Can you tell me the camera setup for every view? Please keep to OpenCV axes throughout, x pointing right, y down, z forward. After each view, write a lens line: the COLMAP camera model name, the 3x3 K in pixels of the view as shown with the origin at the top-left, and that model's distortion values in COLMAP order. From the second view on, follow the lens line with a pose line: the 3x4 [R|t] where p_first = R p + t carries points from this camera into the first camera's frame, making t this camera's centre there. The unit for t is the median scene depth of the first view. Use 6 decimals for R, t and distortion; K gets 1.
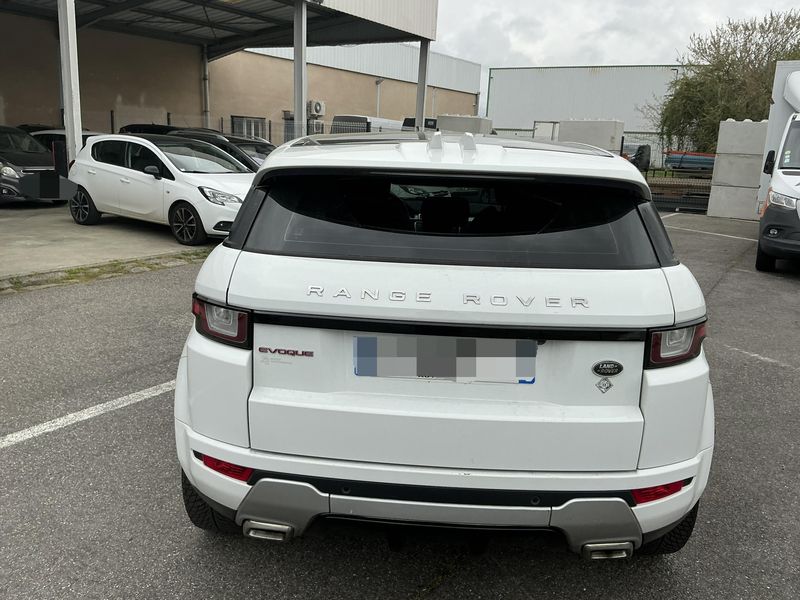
lens RADIAL K [[668.3, 0, 400.1], [0, 668.3, 295.4], [0, 0, 1]] dist [0.108540, -0.224519]
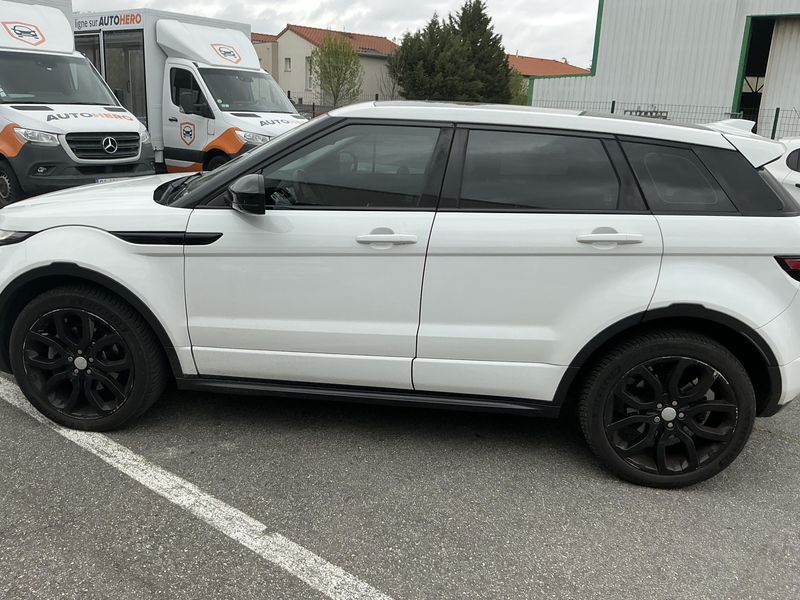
lens RADIAL K [[668.3, 0, 400.1], [0, 668.3, 295.4], [0, 0, 1]] dist [0.108540, -0.224519]
pose [[0.060934, -0.300126, 0.951951, -0.319543], [0.177606, 0.941764, 0.285546, -0.087409], [-0.982213, 0.151673, 0.110689, 0.324552]]
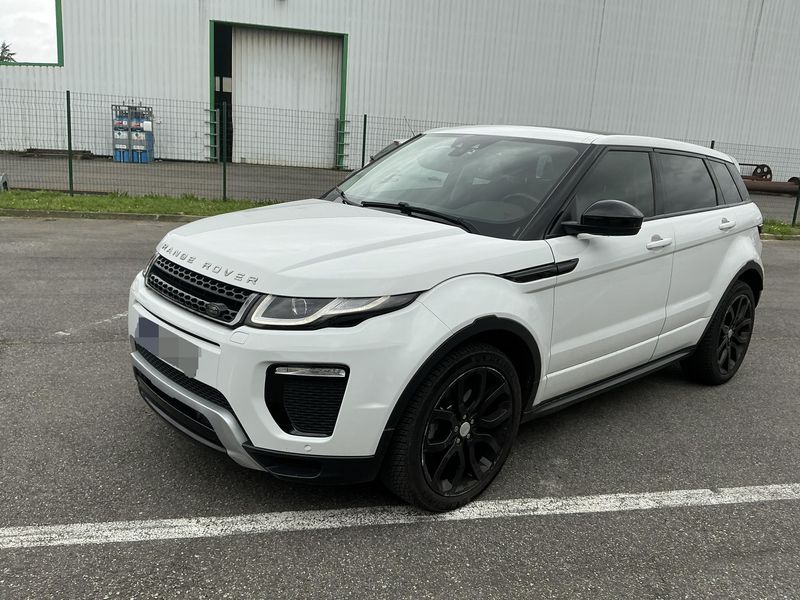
lens RADIAL K [[668.3, 0, 400.1], [0, 668.3, 295.4], [0, 0, 1]] dist [0.108540, -0.224519]
pose [[-0.708973, -0.241726, 0.662515, -0.197228], [0.066231, 0.912450, 0.403793, -0.152149], [-0.702119, 0.330157, -0.630892, 0.659145]]
